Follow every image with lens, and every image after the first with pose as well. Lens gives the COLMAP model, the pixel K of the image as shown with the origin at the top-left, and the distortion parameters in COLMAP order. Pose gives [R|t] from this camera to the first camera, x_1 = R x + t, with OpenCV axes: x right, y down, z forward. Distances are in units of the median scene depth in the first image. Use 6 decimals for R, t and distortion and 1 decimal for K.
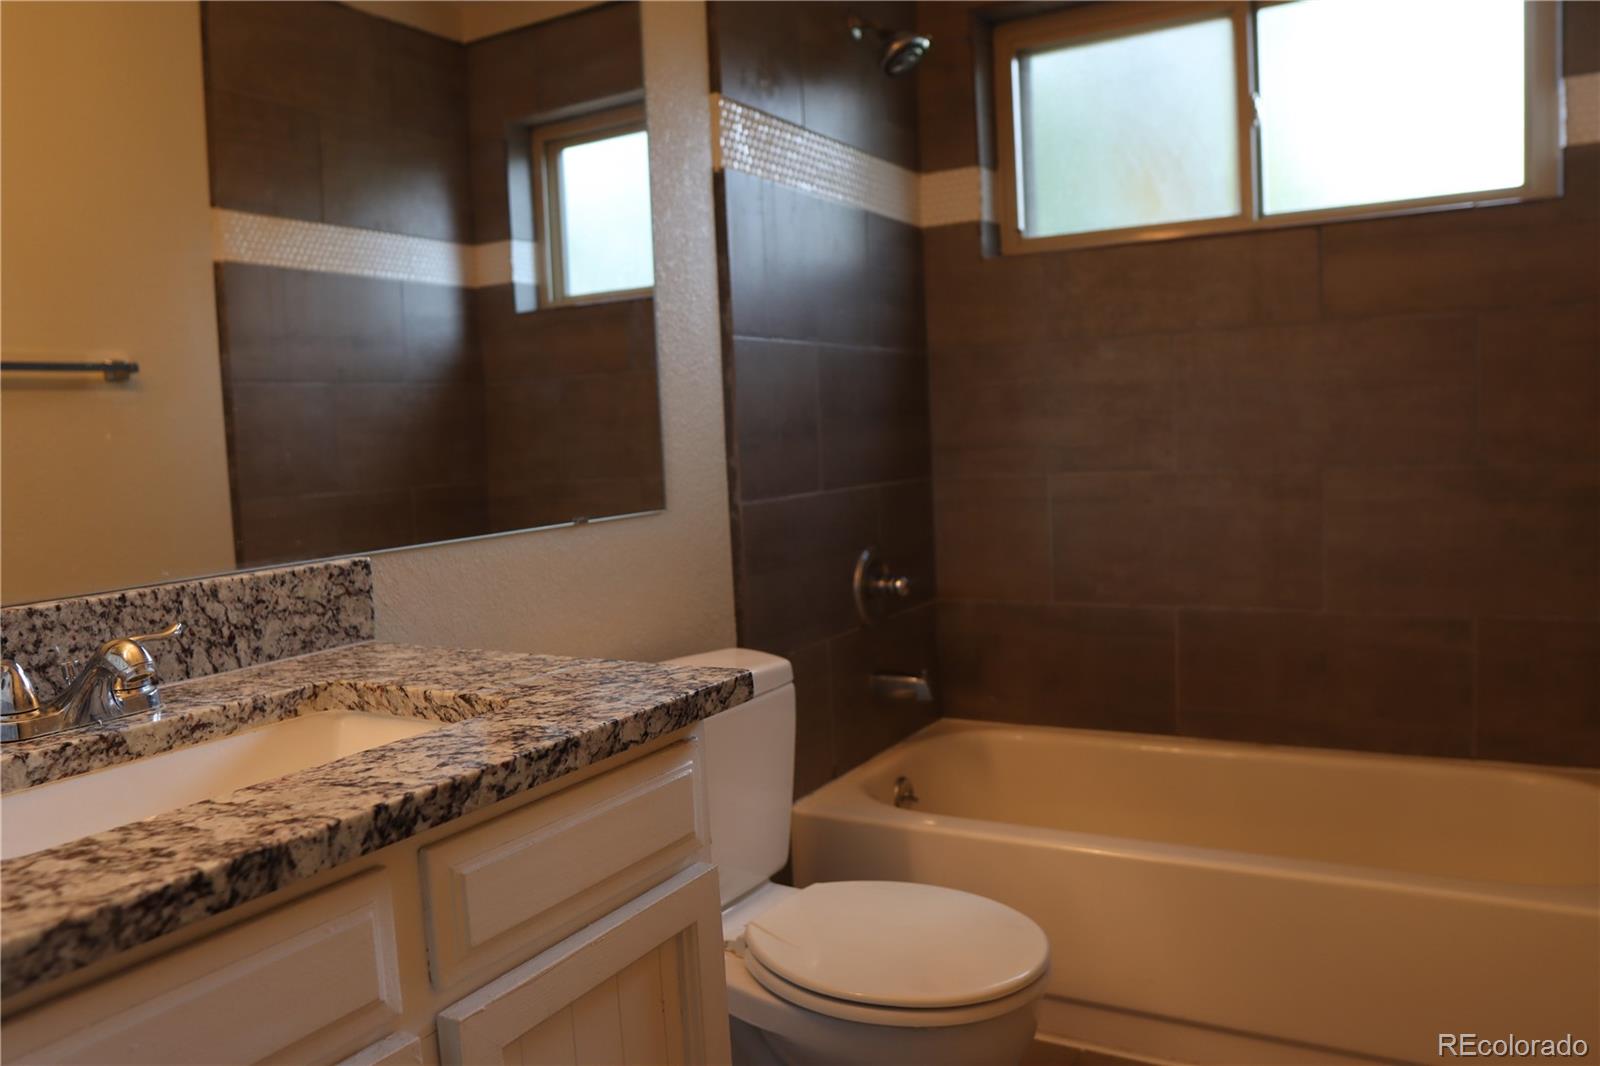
lens RADIAL K [[1182.1, 0, 799.0], [0, 1182.1, 533.0], [0, 0, 1]] dist [-0.115952, 0.075257]
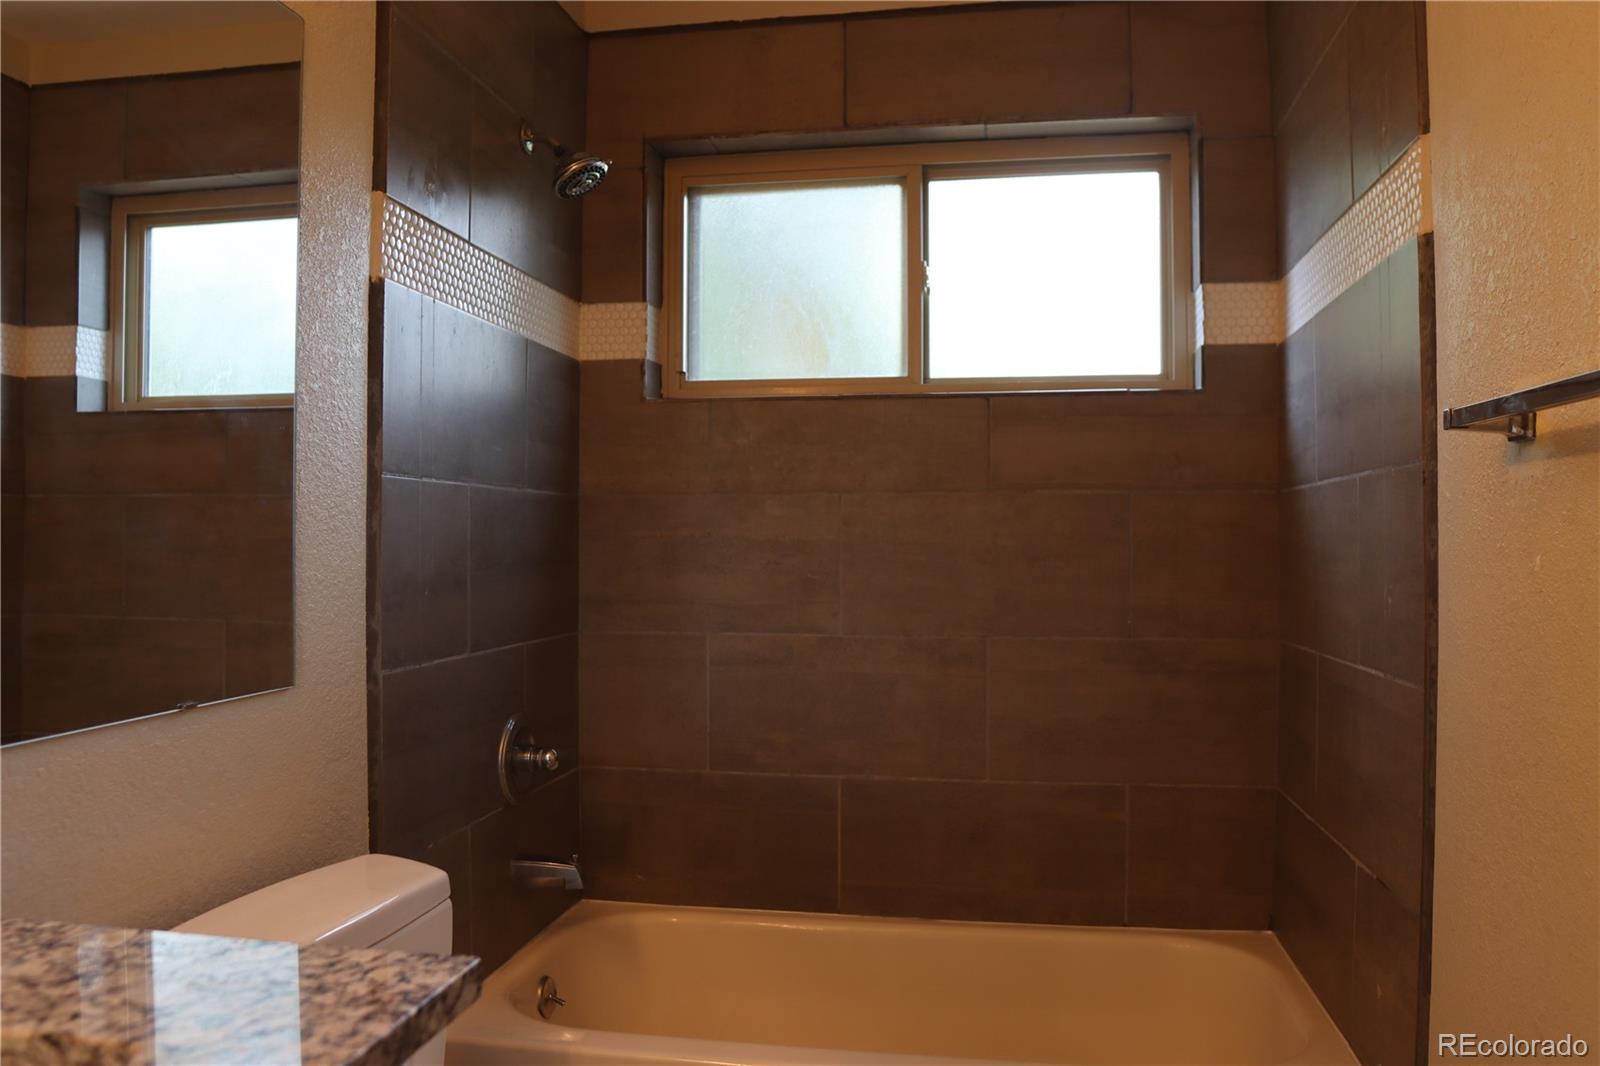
lens RADIAL K [[1182.1, 0, 799.0], [0, 1182.1, 533.0], [0, 0, 1]] dist [-0.115952, 0.075257]
pose [[0.936128, 0.049106, 0.348213, -0.056413], [-0.013589, 0.994514, -0.103718, -0.037068], [-0.351396, 0.092362, 0.931660, 0.103167]]
